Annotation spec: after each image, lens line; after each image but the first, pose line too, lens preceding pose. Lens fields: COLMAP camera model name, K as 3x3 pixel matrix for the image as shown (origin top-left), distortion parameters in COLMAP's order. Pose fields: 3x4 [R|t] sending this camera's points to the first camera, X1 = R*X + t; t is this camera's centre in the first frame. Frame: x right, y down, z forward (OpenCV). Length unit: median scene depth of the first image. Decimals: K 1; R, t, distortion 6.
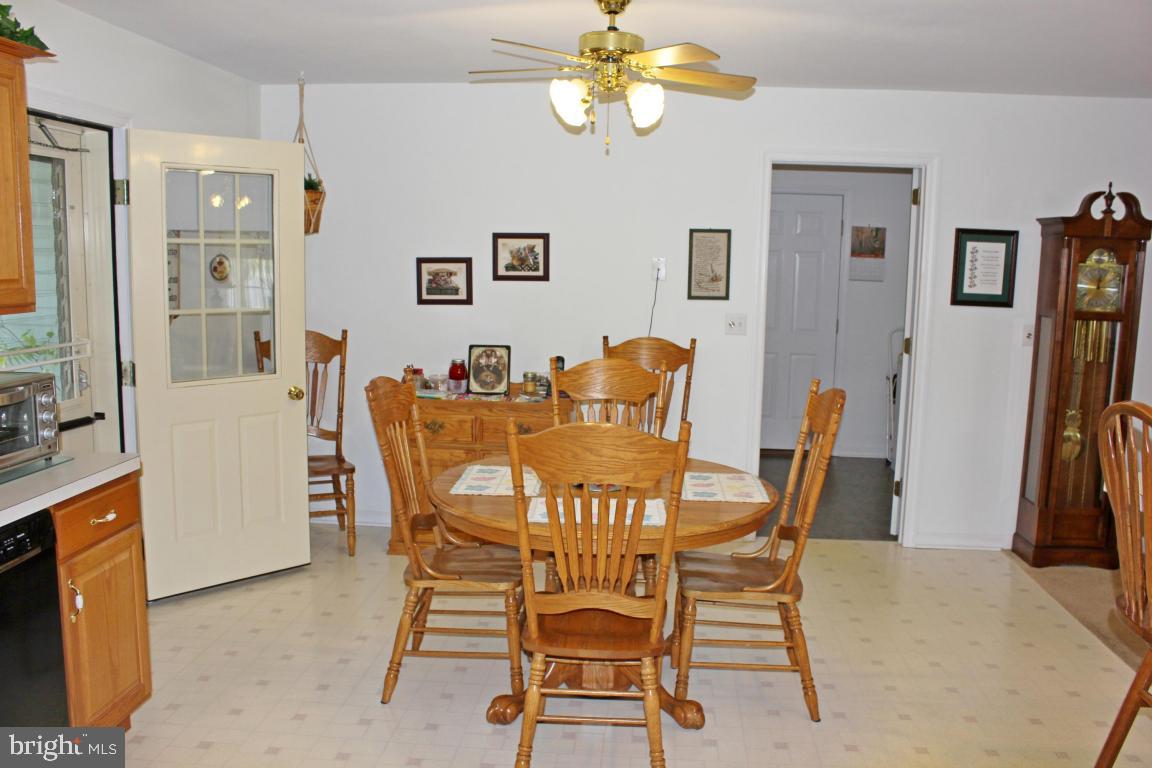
lens RADIAL K [[965.6, 0, 573.2], [0, 965.6, 390.9], [0, 0, 1]] dist [-0.143726, 0.111242]
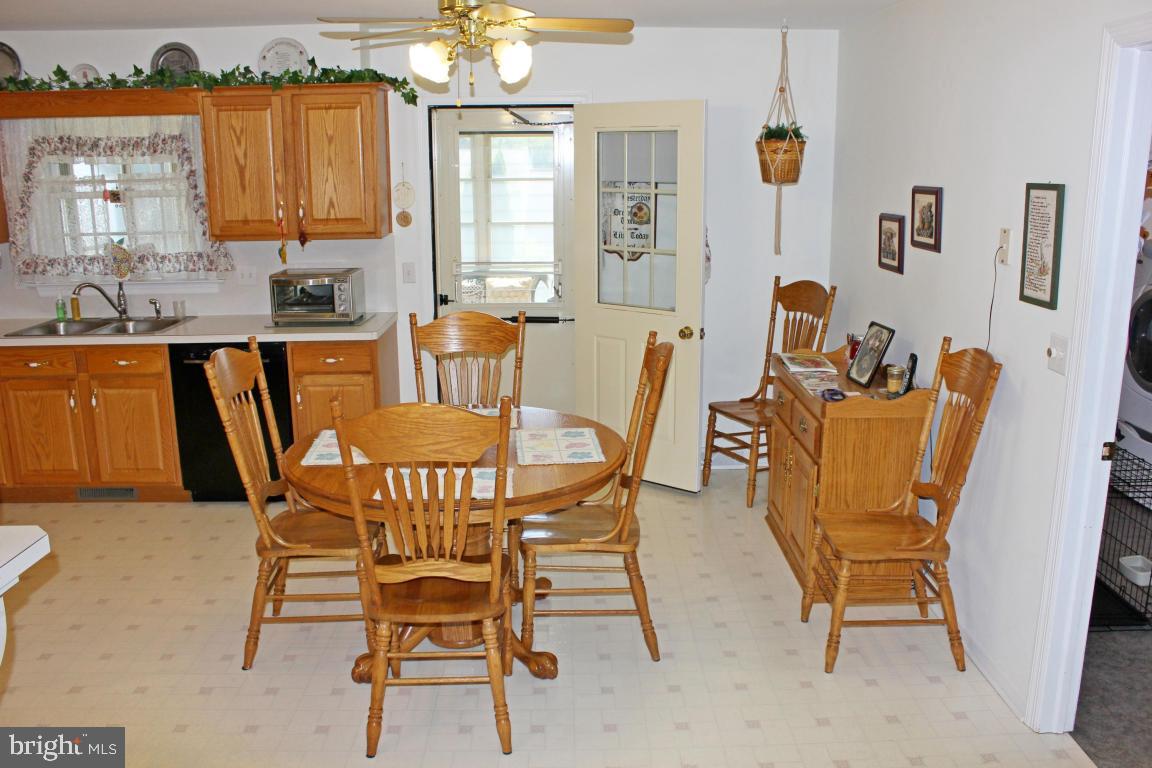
lens RADIAL K [[965.6, 0, 593.6], [0, 965.6, 379.8], [0, 0, 1]] dist [-0.143726, 0.111242]
pose [[0.109272, 0.204377, -0.972774, 0.678411], [-0.138936, 0.972168, 0.188643, -0.120443], [0.984254, 0.114540, 0.134626, 0.659545]]
